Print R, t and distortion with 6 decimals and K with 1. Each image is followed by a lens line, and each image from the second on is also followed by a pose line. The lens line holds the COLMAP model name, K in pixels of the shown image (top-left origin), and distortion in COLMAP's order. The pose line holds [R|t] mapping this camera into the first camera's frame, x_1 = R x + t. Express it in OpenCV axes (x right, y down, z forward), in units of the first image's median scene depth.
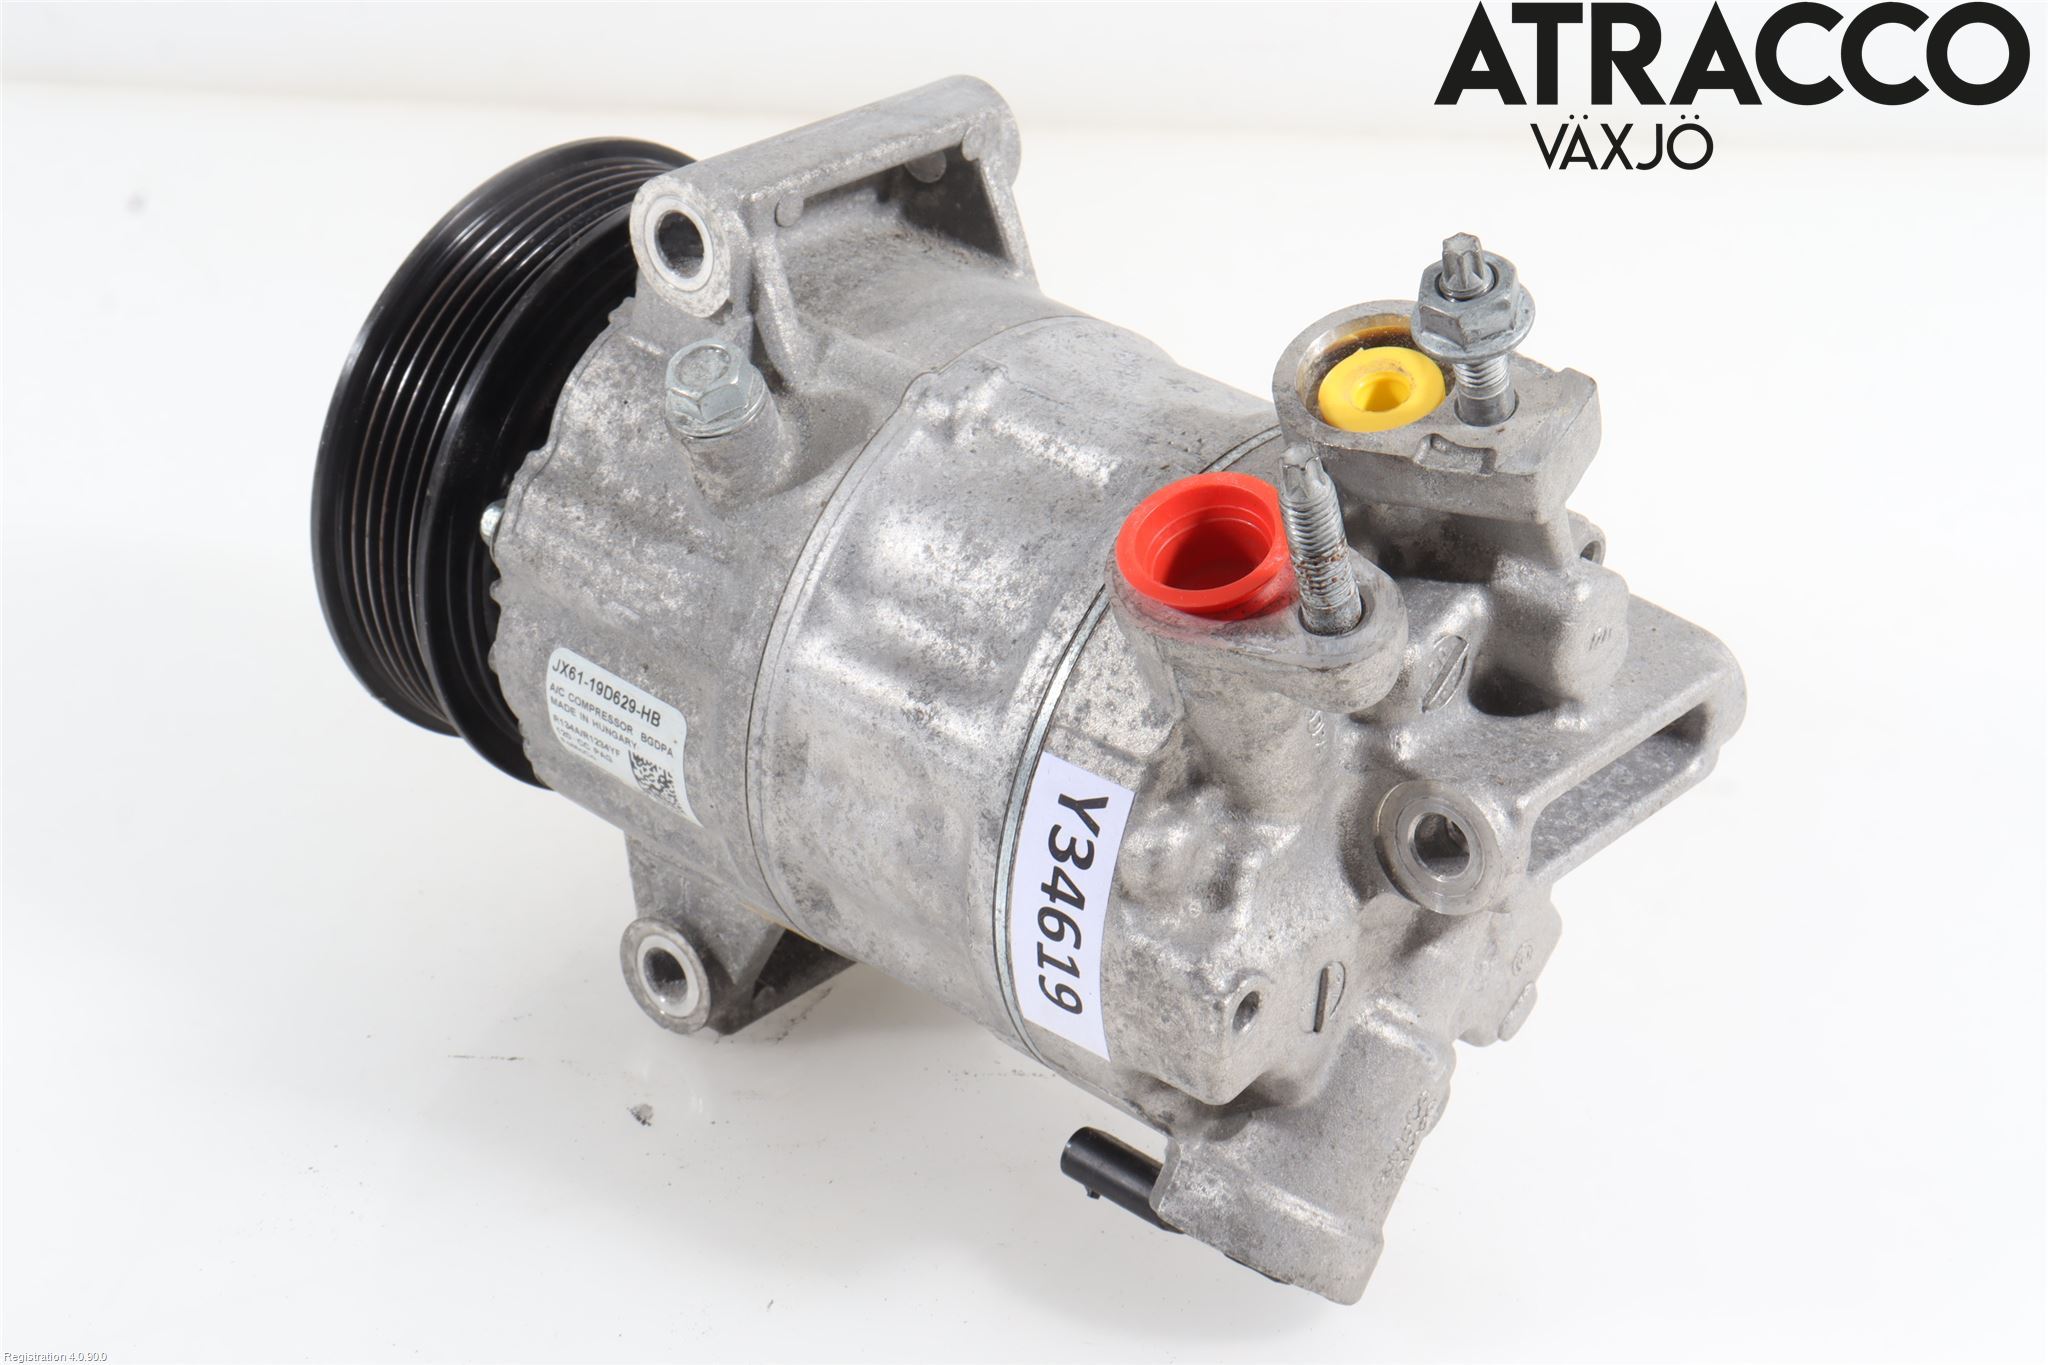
lens RADIAL K [[3708.7, 0, 1024.0], [0, 3708.7, 682.5], [0, 0, 1]] dist [-0.031347, 0.004282]
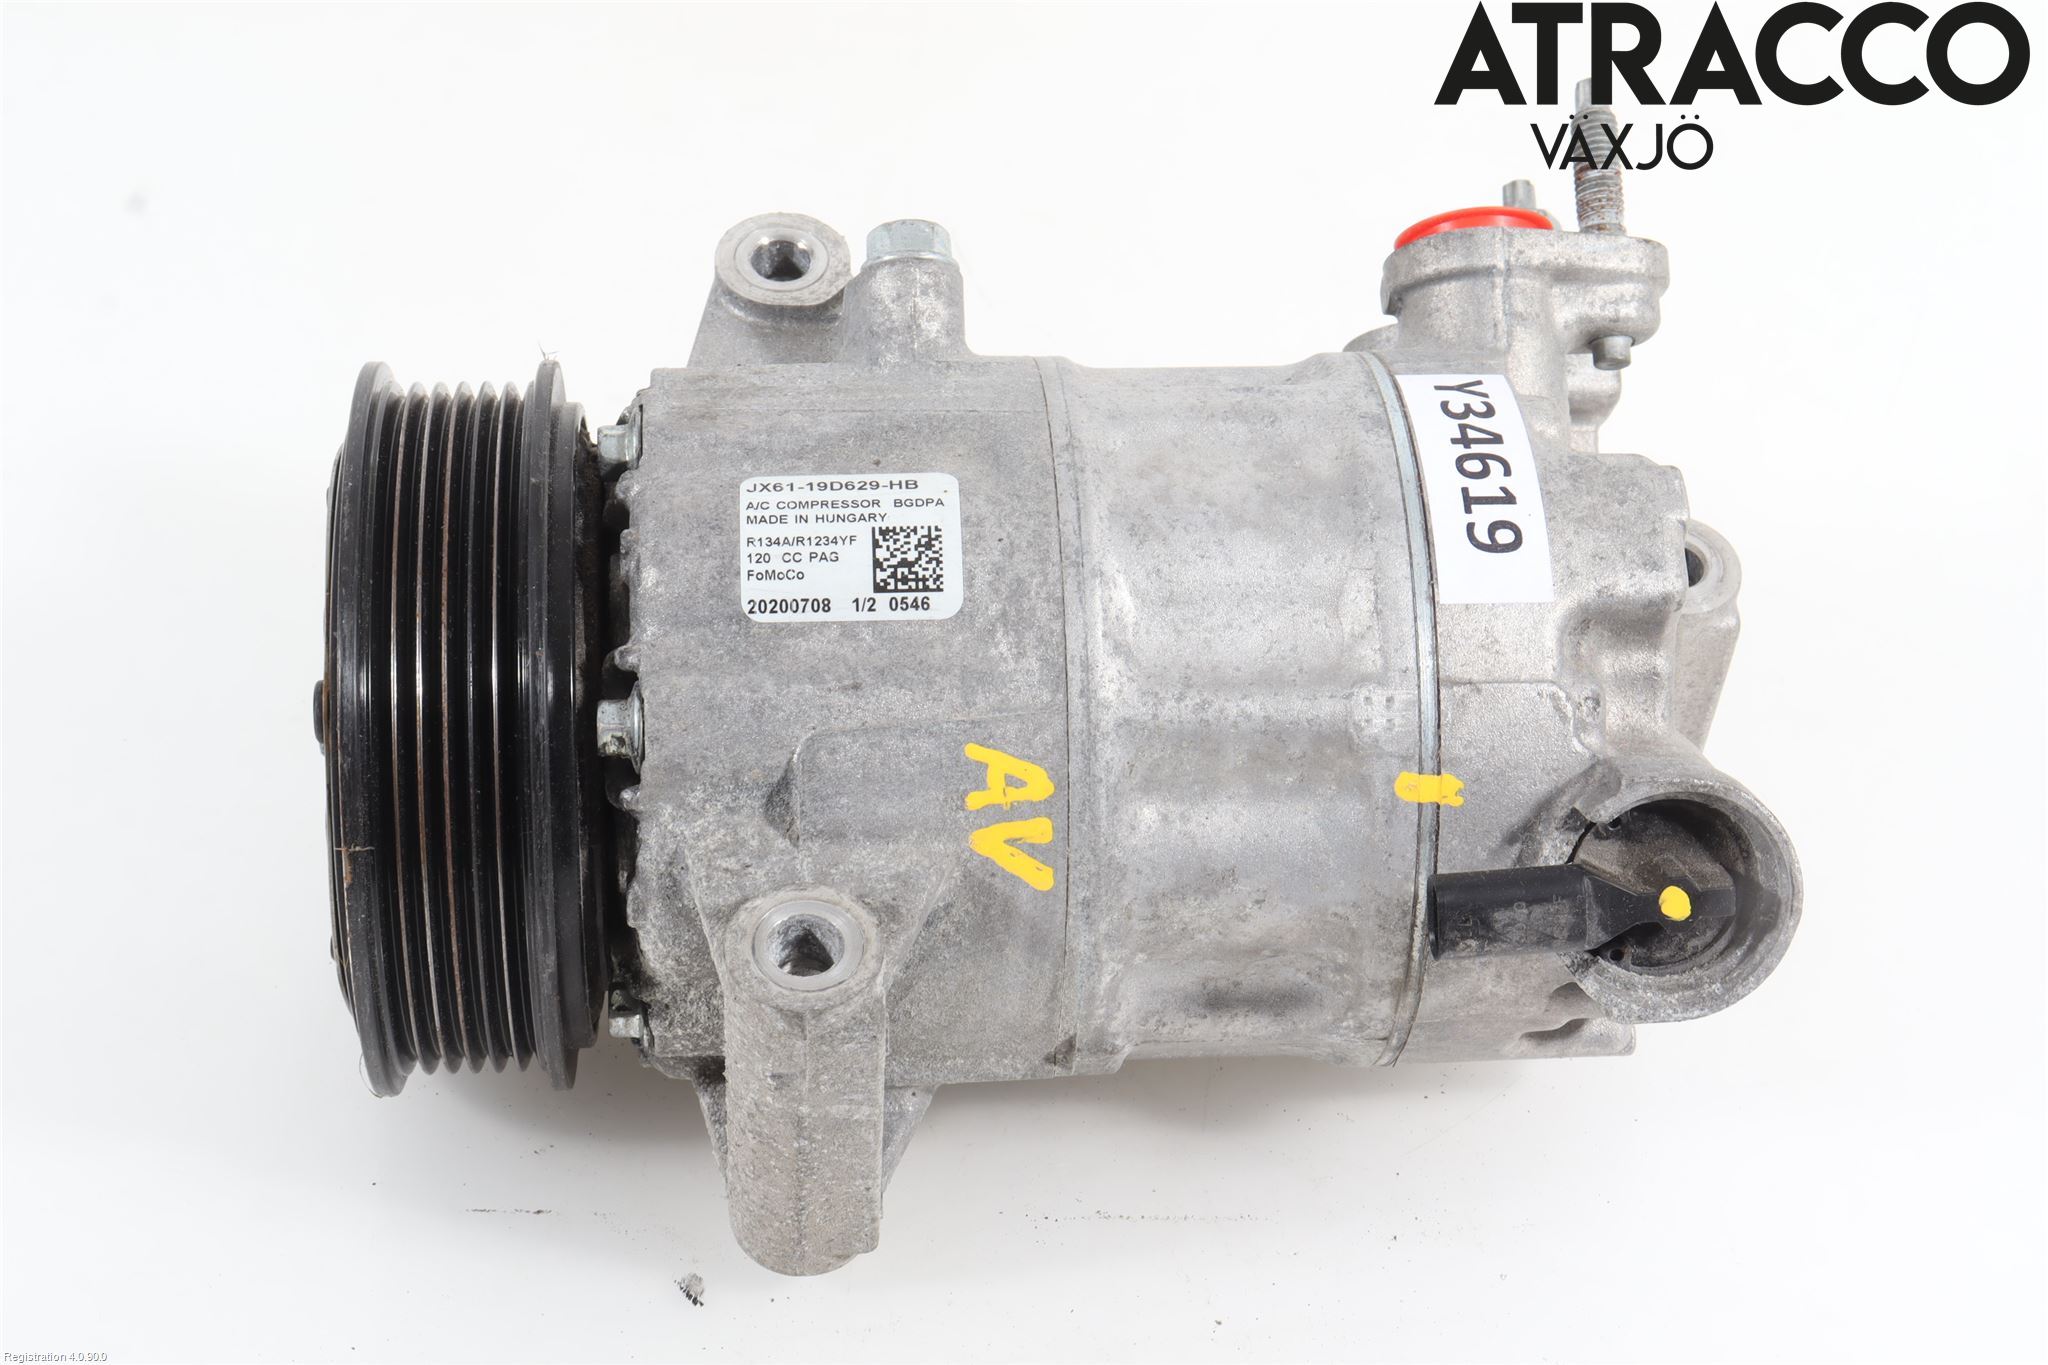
lens RADIAL K [[3666.5, 0, 1024.0], [0, 3666.5, 682.5], [0, 0, 1]] dist [0.057669, 0.047201]
pose [[0.726049, 0.350103, 0.591845, -0.644364], [0.429960, 0.440555, -0.788065, 0.816309], [-0.536644, 0.826643, 0.169334, 0.935990]]
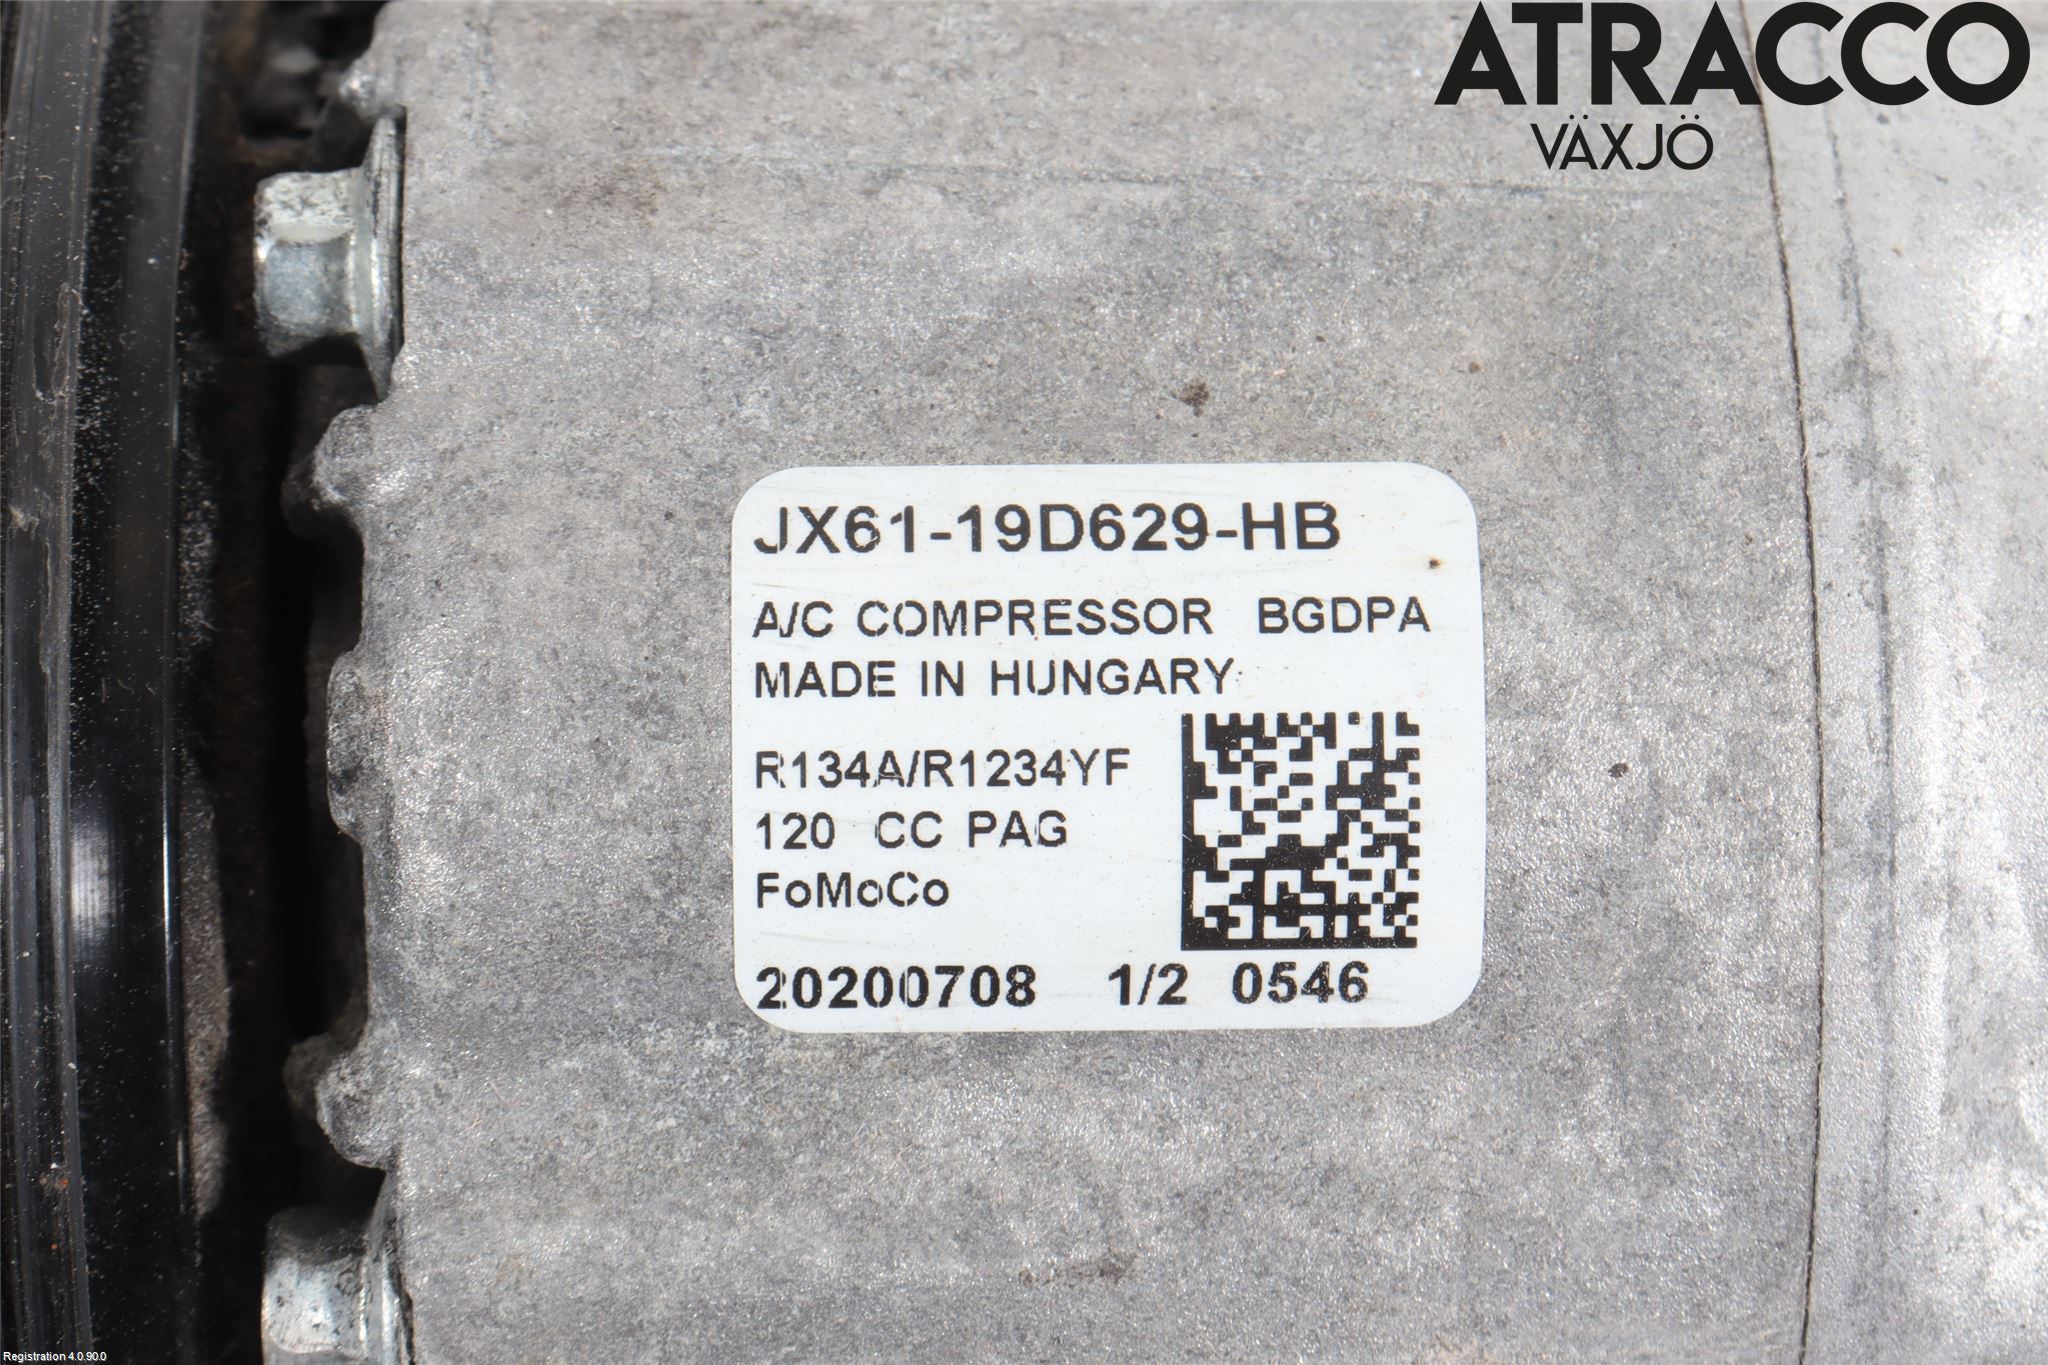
lens RADIAL K [[4565.8, 0, 1024.0], [0, 4565.8, 682.5], [0, 0, 1]] dist [0.007212, 0.112232]
pose [[0.728721, 0.092201, 0.678575, -0.363908], [0.399090, 0.748057, -0.530224, 0.199555], [-0.556500, 0.657198, 0.508329, 0.913500]]
